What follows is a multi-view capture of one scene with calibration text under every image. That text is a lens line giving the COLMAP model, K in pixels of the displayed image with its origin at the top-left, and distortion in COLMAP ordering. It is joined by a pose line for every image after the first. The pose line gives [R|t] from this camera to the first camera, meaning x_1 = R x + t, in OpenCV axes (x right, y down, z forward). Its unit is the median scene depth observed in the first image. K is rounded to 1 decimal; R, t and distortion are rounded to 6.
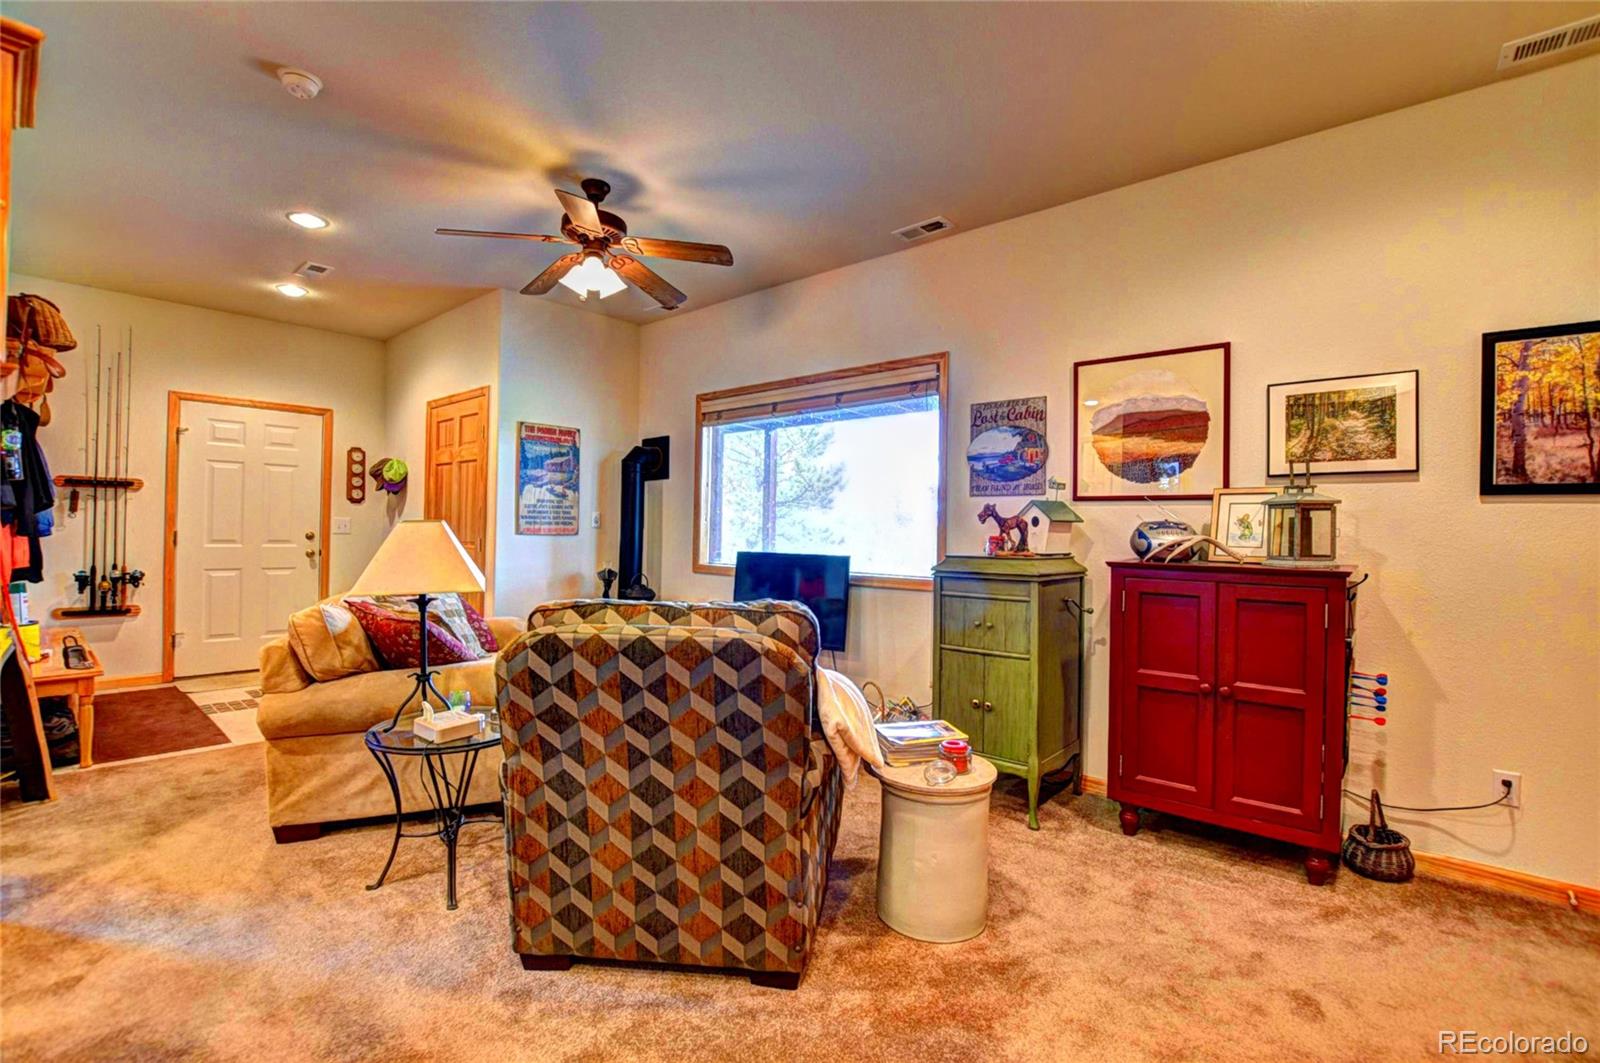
lens RADIAL K [[707.7, 0, 807.5], [0, 707.7, 529.0], [0, 0, 1]] dist [-0.033713, 0.004164]
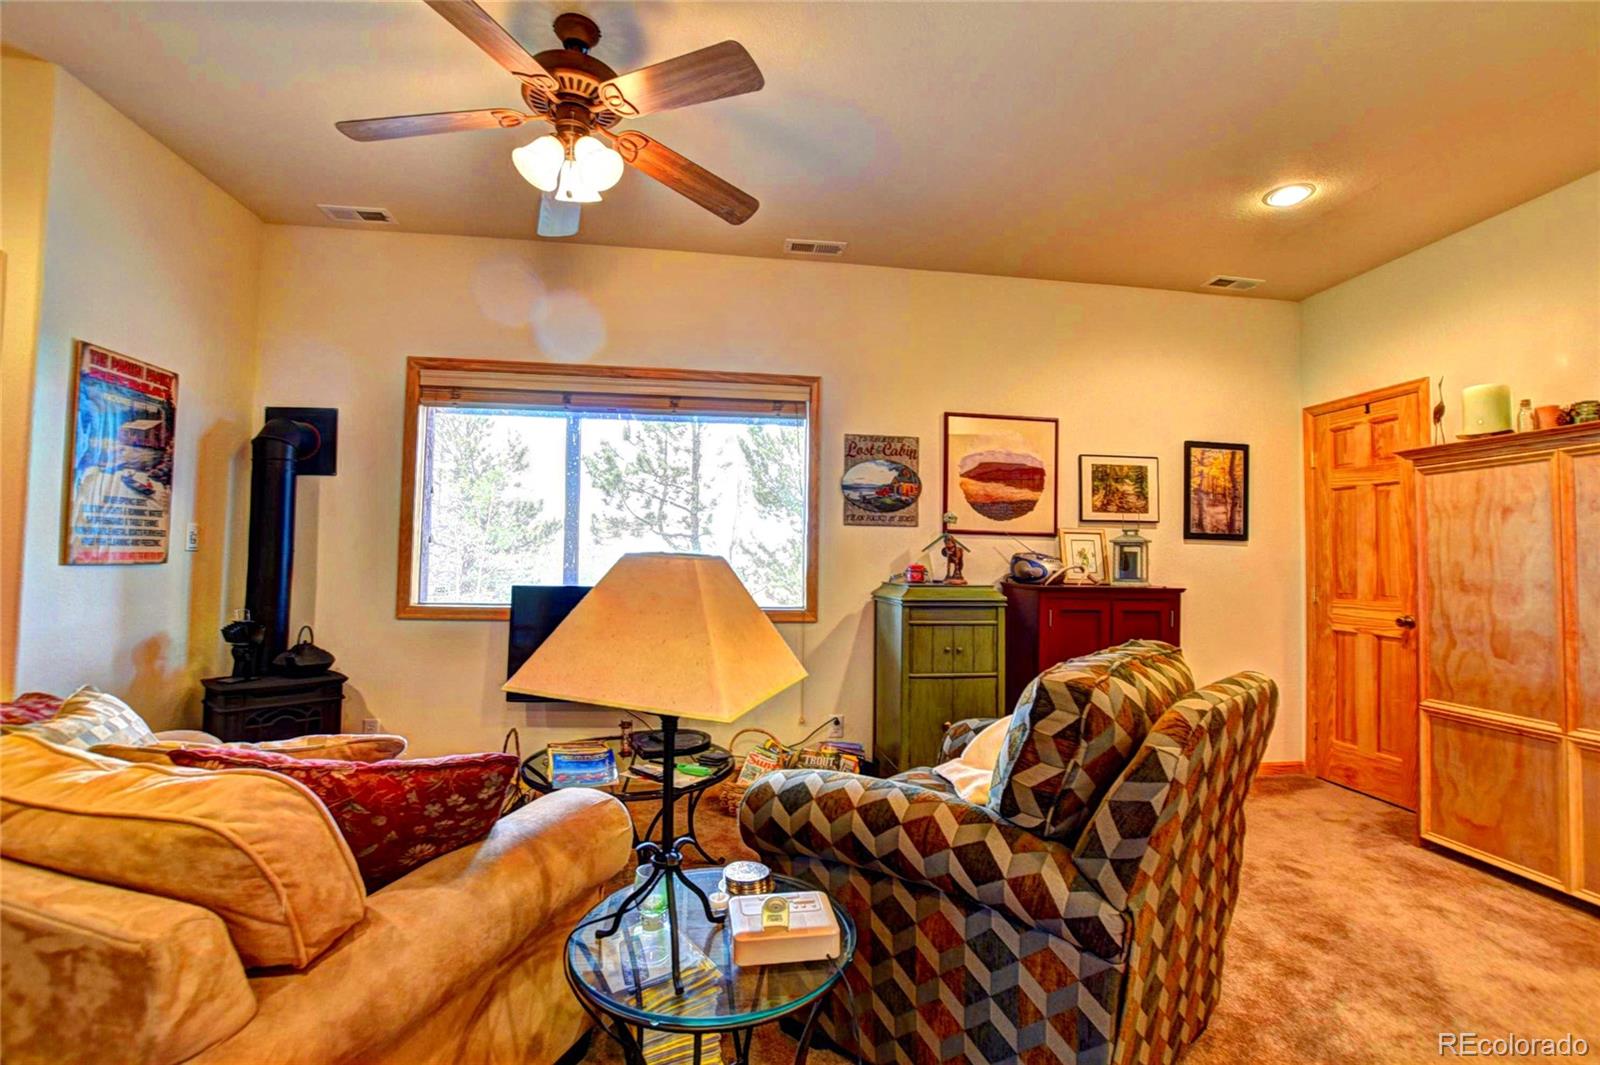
lens RADIAL K [[707.7, 0, 798.8], [0, 707.7, 530.6], [0, 0, 1]] dist [-0.033713, 0.004164]
pose [[0.658710, 0.026366, 0.751935, -0.433200], [-0.008604, 0.999584, -0.027512, -0.007369], [-0.752347, 0.011653, 0.658663, 0.290302]]
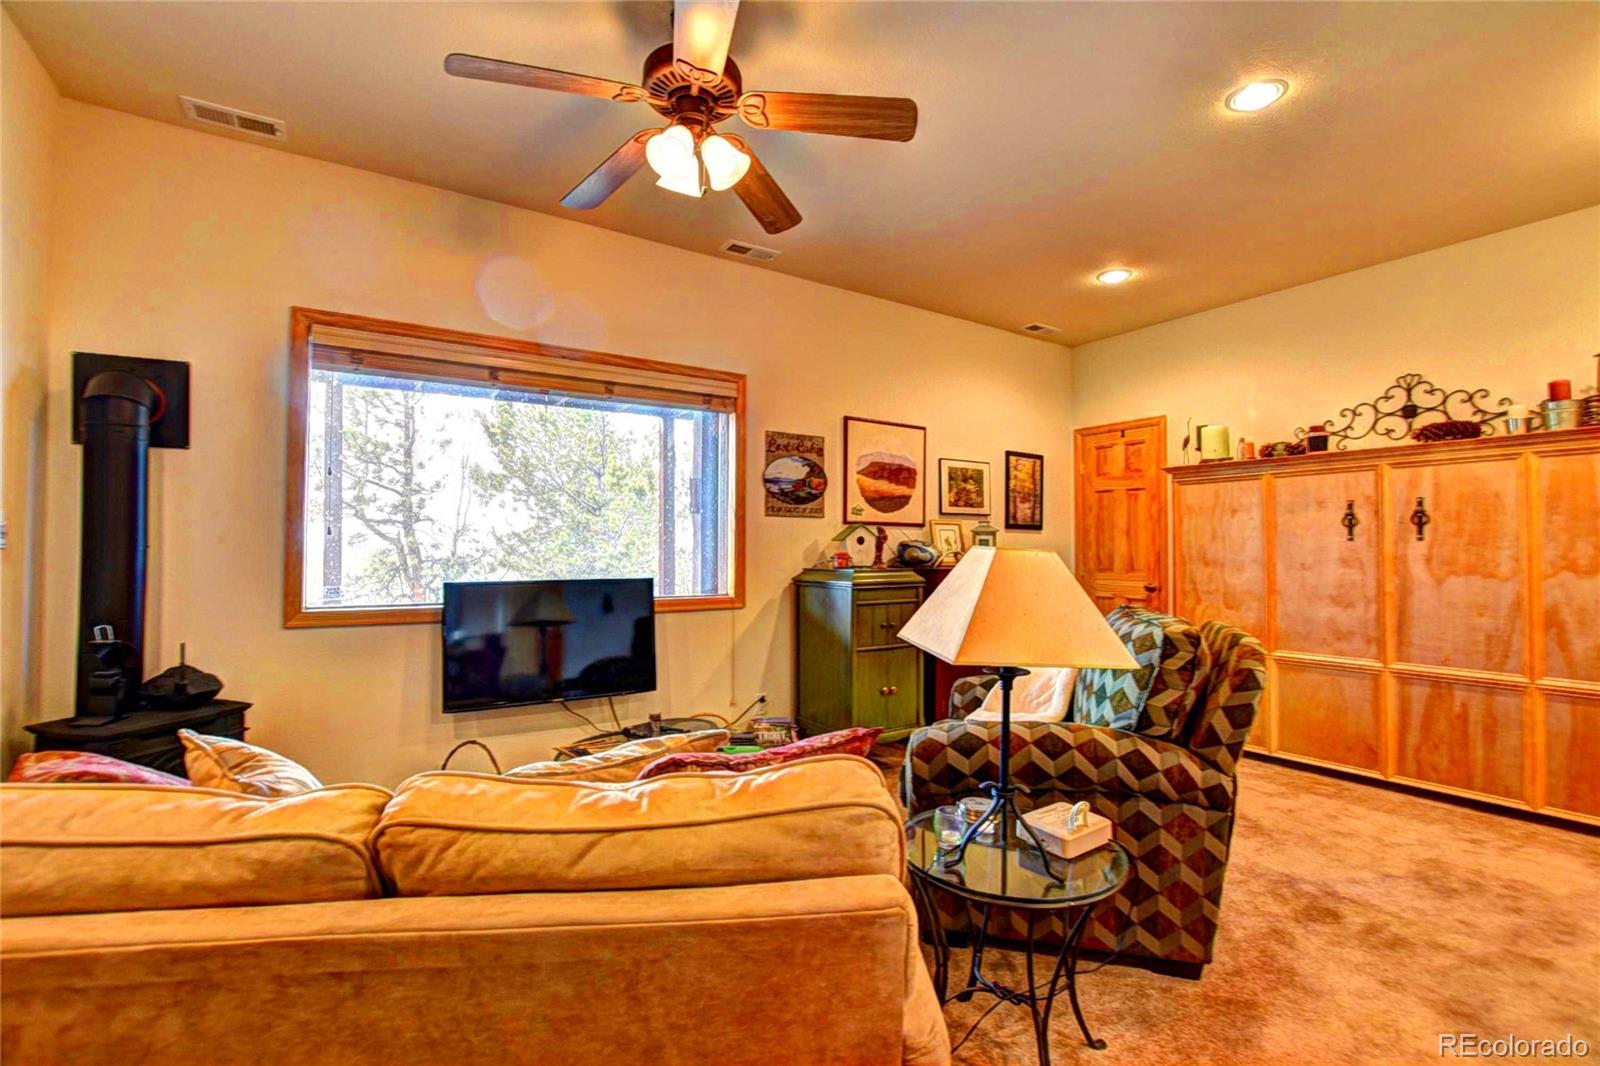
lens RADIAL K [[707.7, 0, 806.2], [0, 707.7, 529.5], [0, 0, 1]] dist [-0.033713, 0.004164]
pose [[0.272469, 0.011920, 0.962091, -0.598907], [-0.002472, 0.999929, -0.011689, -0.009848], [-0.962161, 0.000806, 0.272479, 0.489832]]
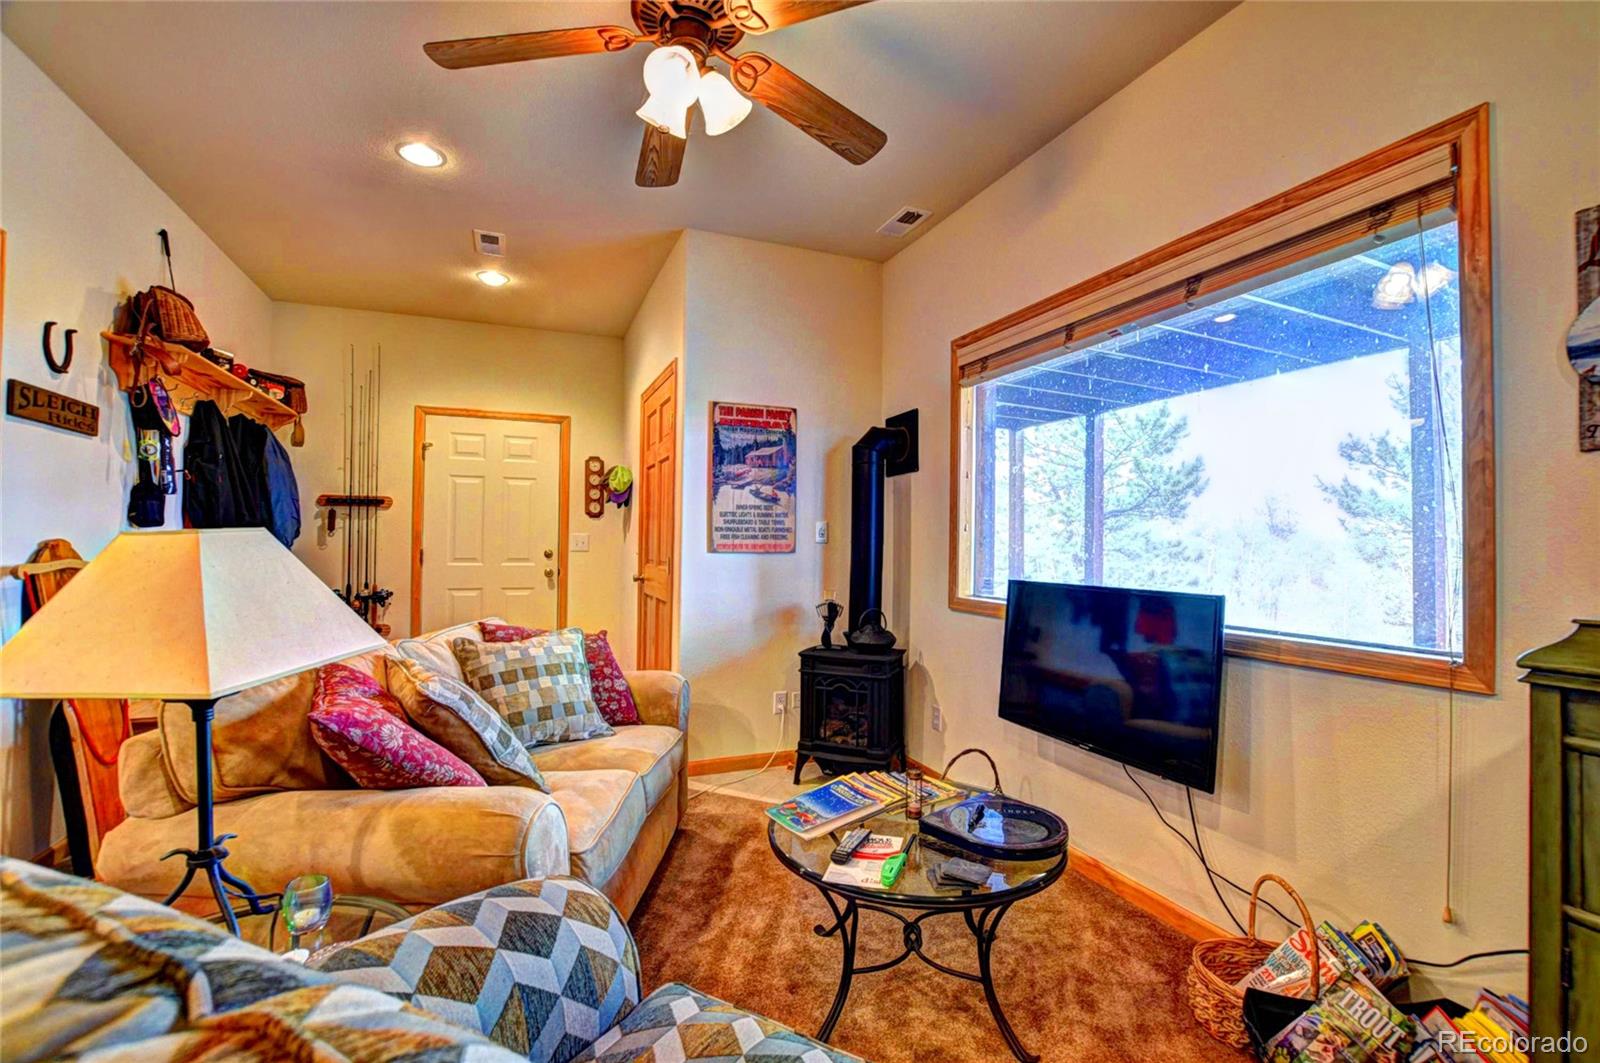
lens RADIAL K [[707.7, 0, 814.1], [0, 707.7, 533.6], [0, 0, 1]] dist [-0.033713, 0.004164]
pose [[0.898873, -0.013282, -0.438008, 0.014962], [0.006810, 0.999843, -0.016345, 0.000790], [0.438157, 0.011709, 0.898822, 0.371637]]
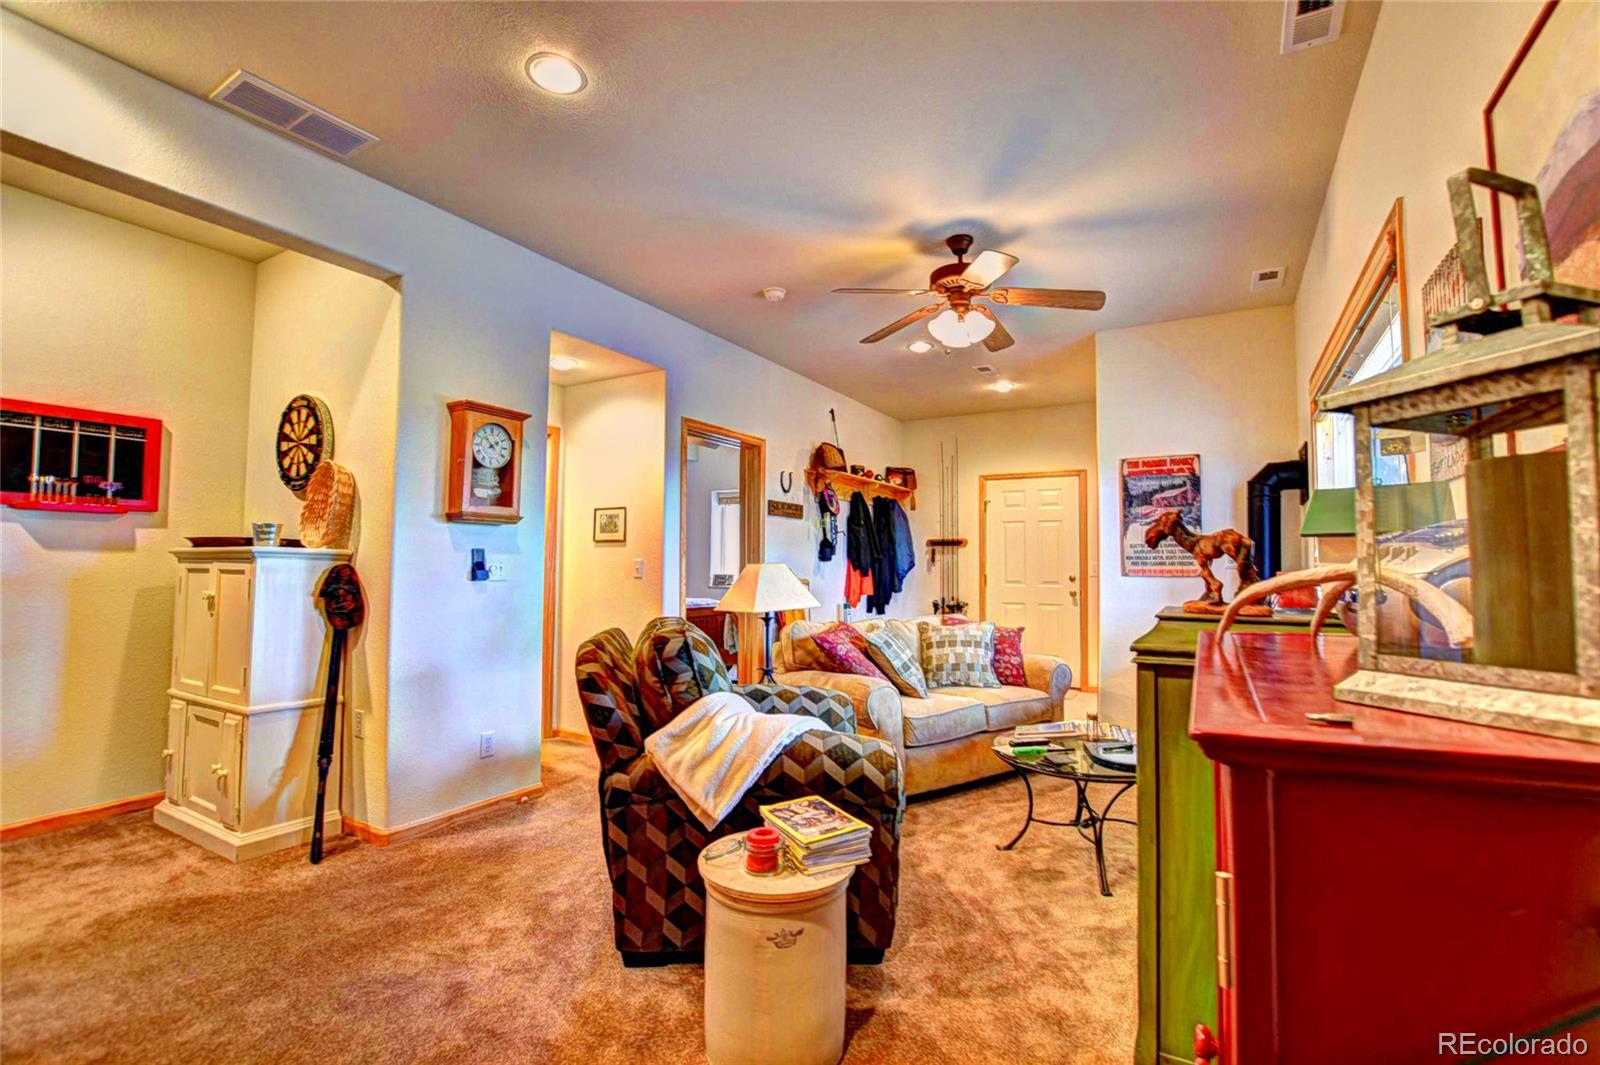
lens RADIAL K [[707.7, 0, 814.4], [0, 707.7, 532.6], [0, 0, 1]] dist [-0.033713, 0.004164]
pose [[0.196227, -0.061659, -0.978618, 0.445065], [0.000149, 0.998023, -0.062851, 0.008686], [0.980559, 0.012187, 0.195848, 0.395770]]
